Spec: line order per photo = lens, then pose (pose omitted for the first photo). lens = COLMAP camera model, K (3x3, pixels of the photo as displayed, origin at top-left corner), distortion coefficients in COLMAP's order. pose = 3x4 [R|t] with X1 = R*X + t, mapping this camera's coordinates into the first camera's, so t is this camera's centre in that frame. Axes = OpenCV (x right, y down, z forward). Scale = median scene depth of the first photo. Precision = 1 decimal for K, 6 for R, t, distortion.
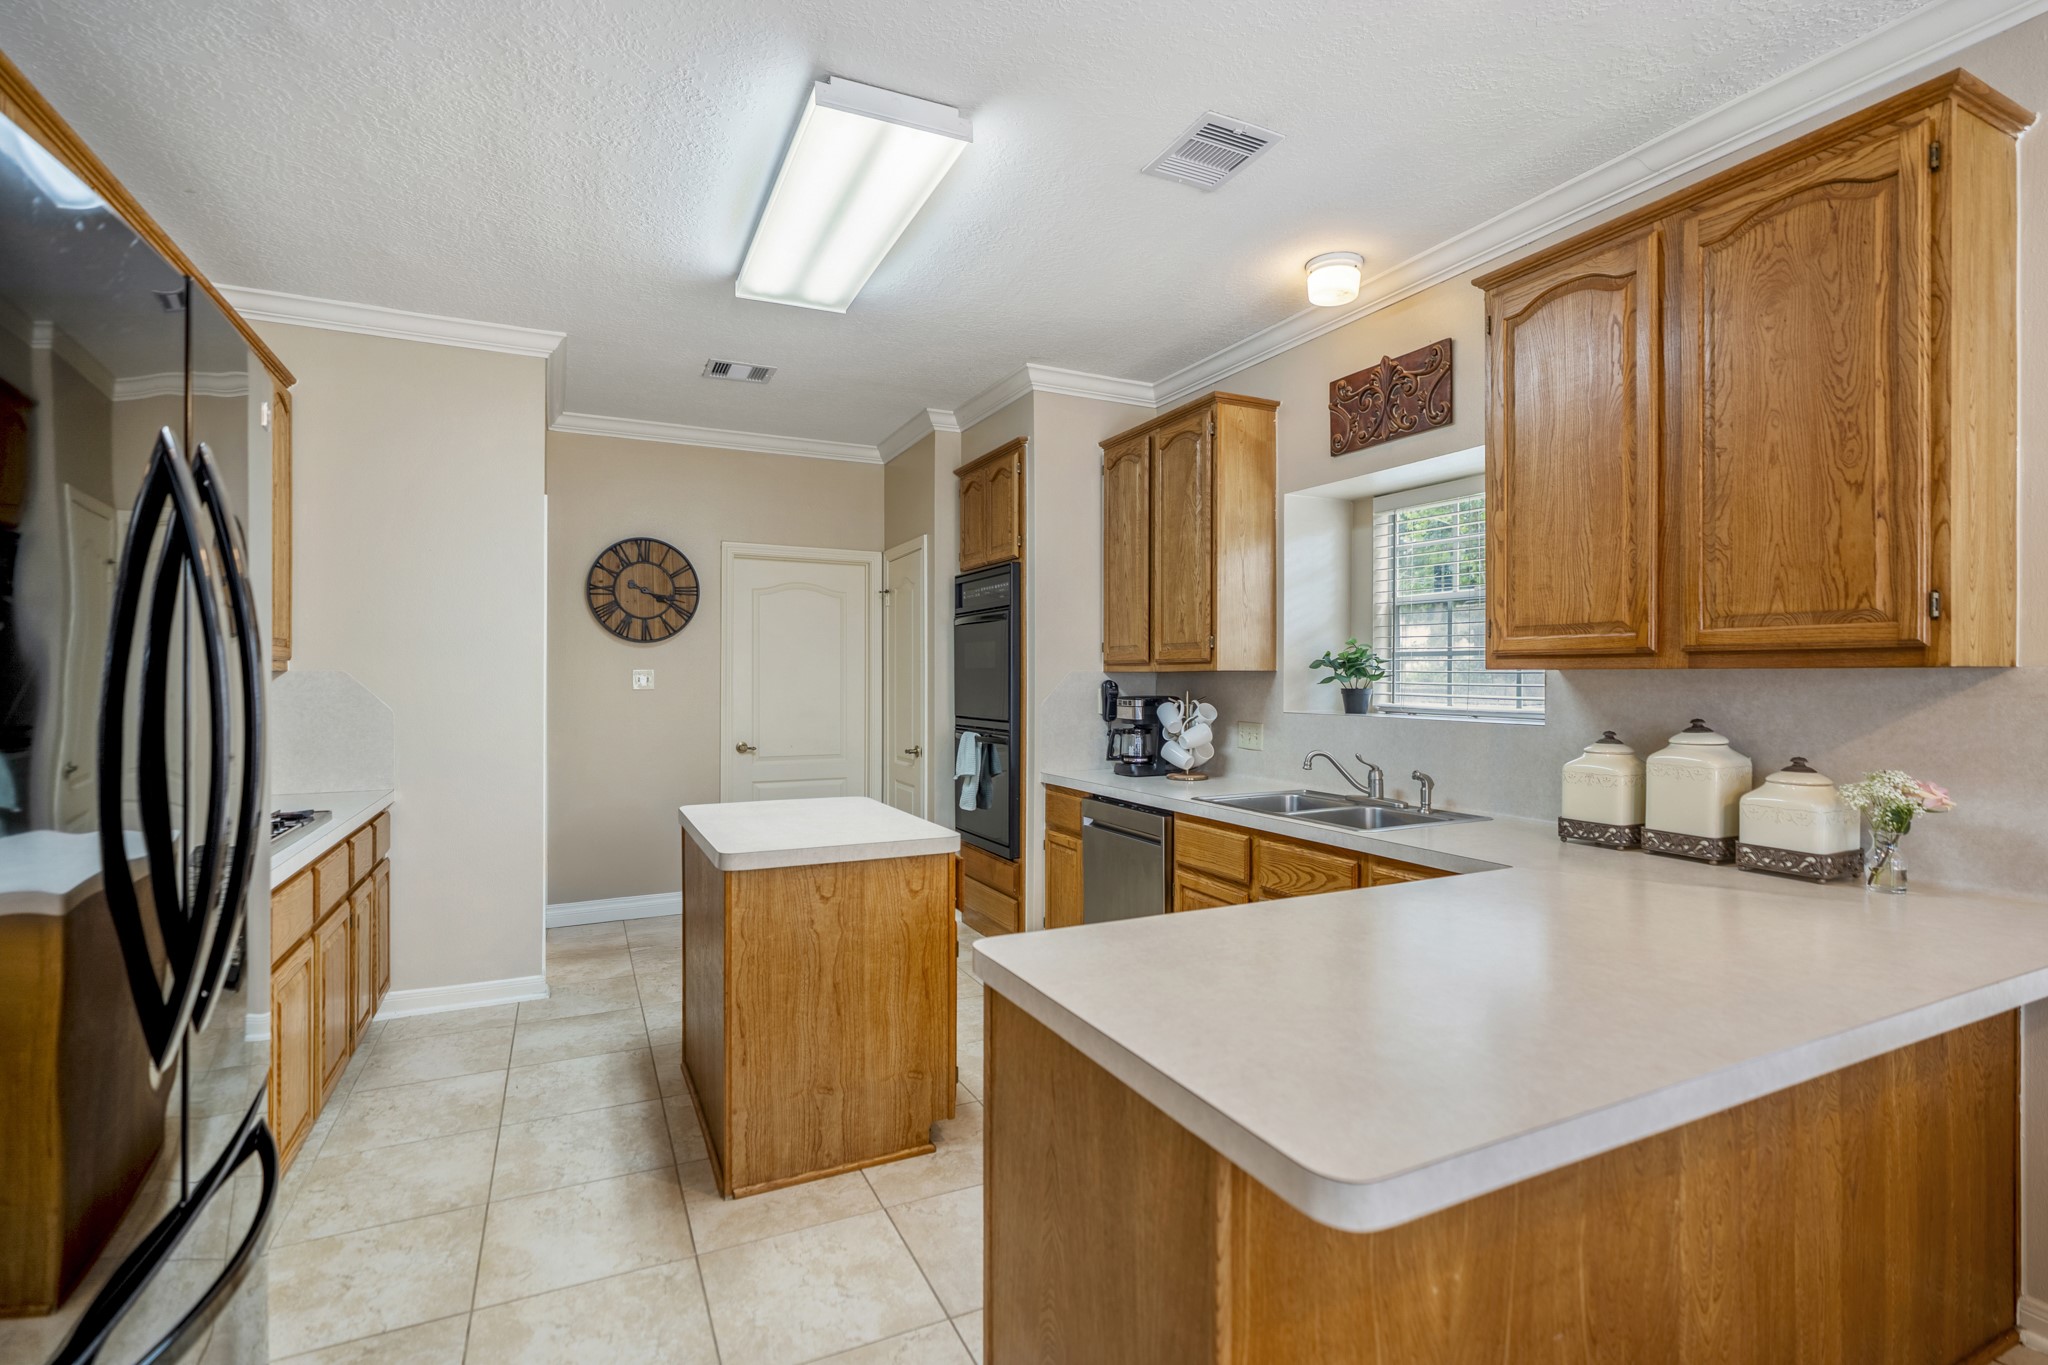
lens RADIAL K [[937.9, 0, 1024.0], [0, 937.9, 682.5], [0, 0, 1]] dist [-0.051655, 0.016516]
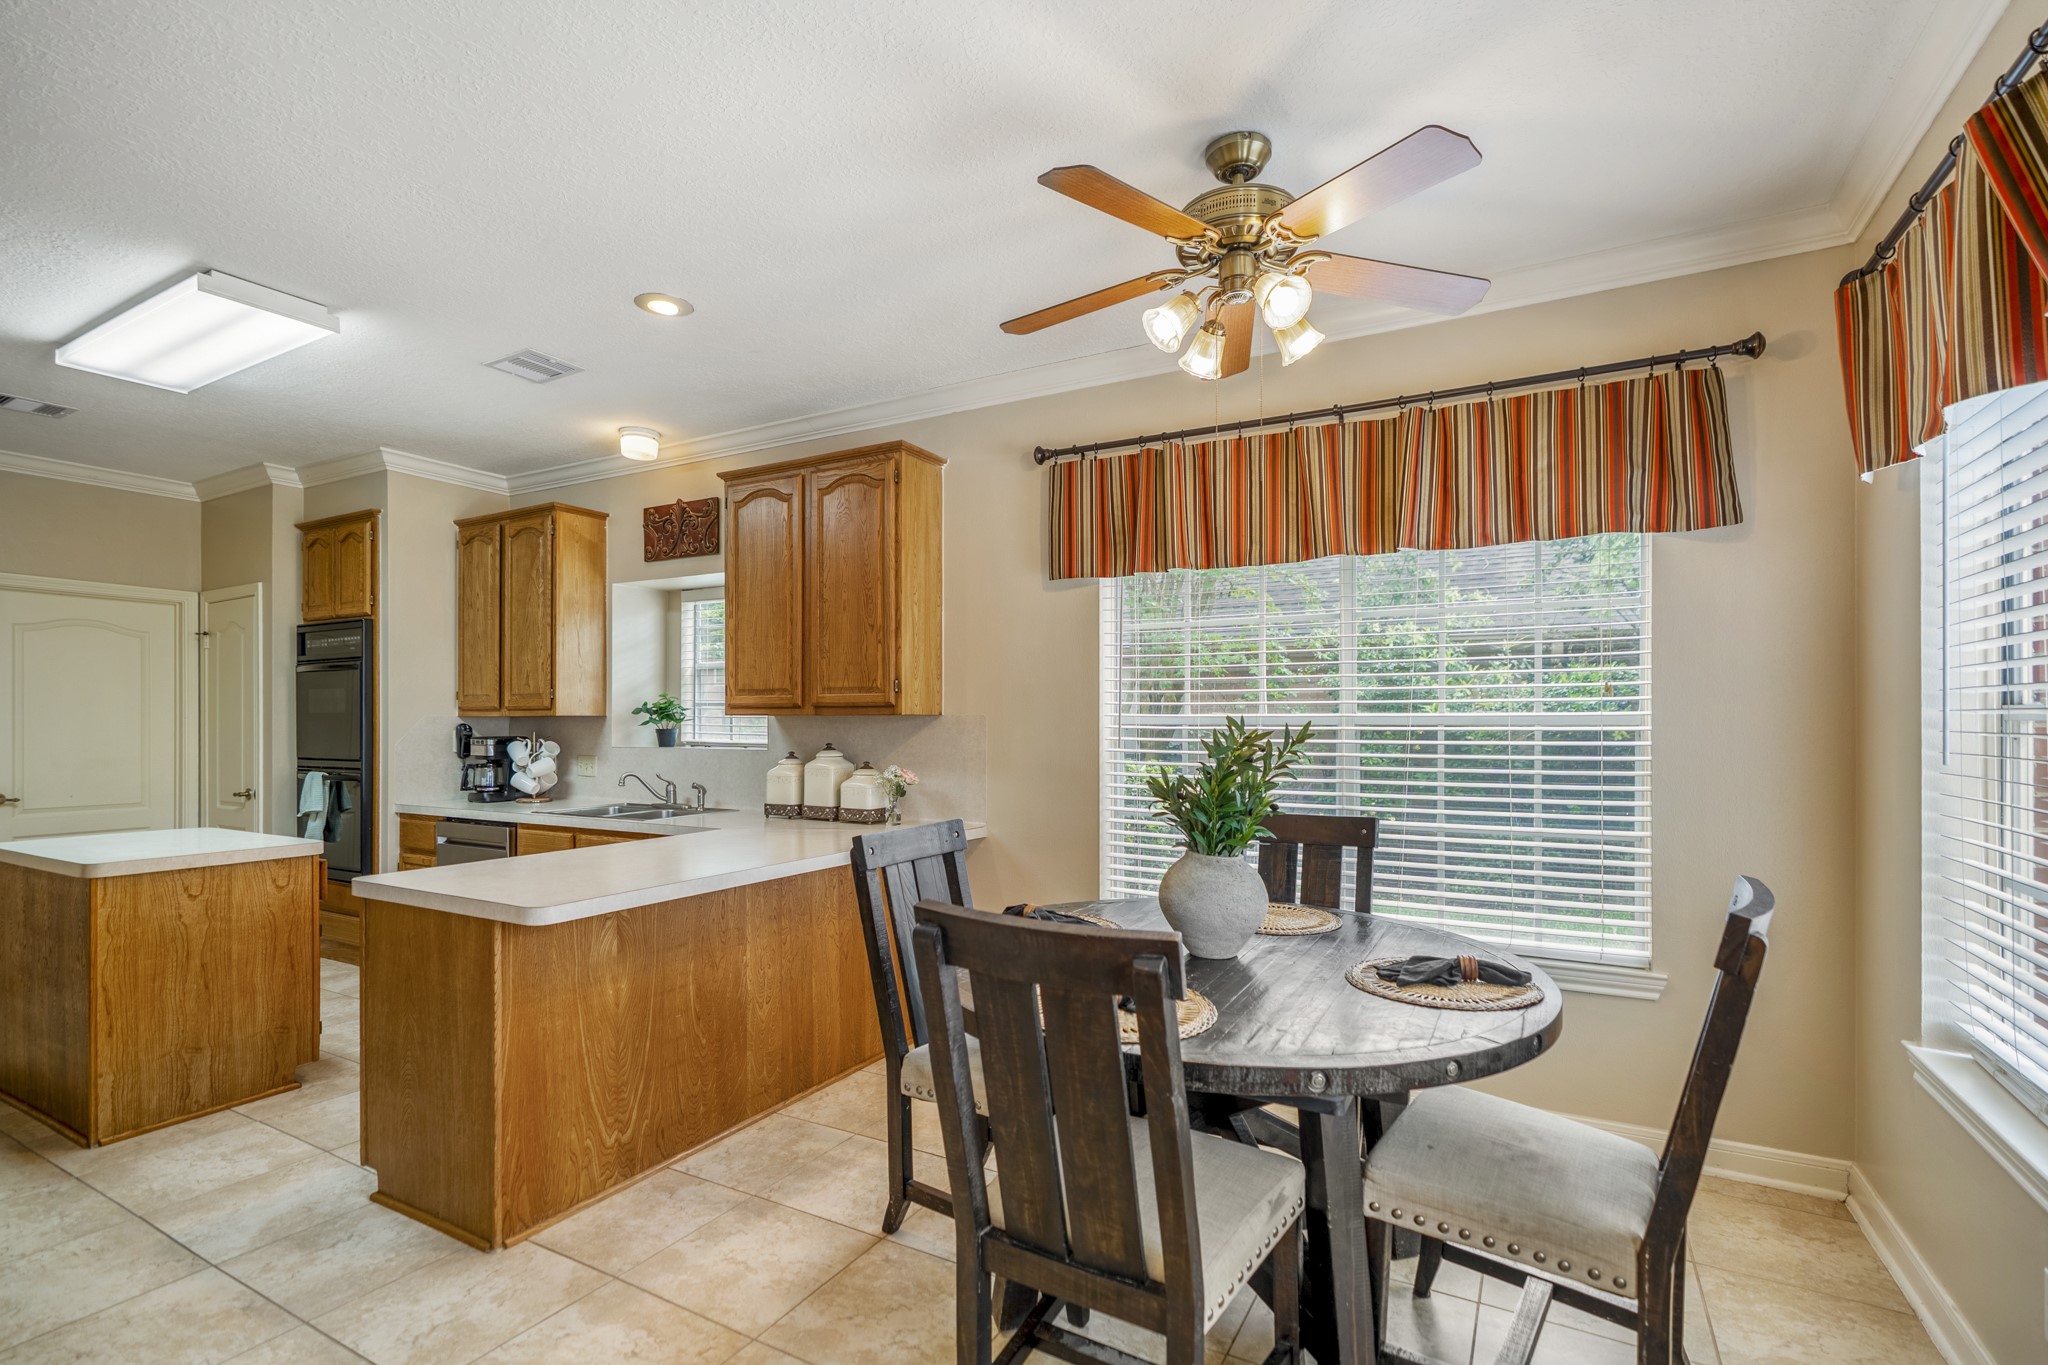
lens RADIAL K [[939.3, 0, 1005.8], [0, 939.3, 721.9], [0, 0, 1]] dist [-0.001393, -0.000088]
pose [[0.825548, -0.000649, 0.564331, -0.018043], [0.004191, 0.999979, -0.004982, 0.006114], [-0.564316, 0.006478, 0.825534, -0.518421]]
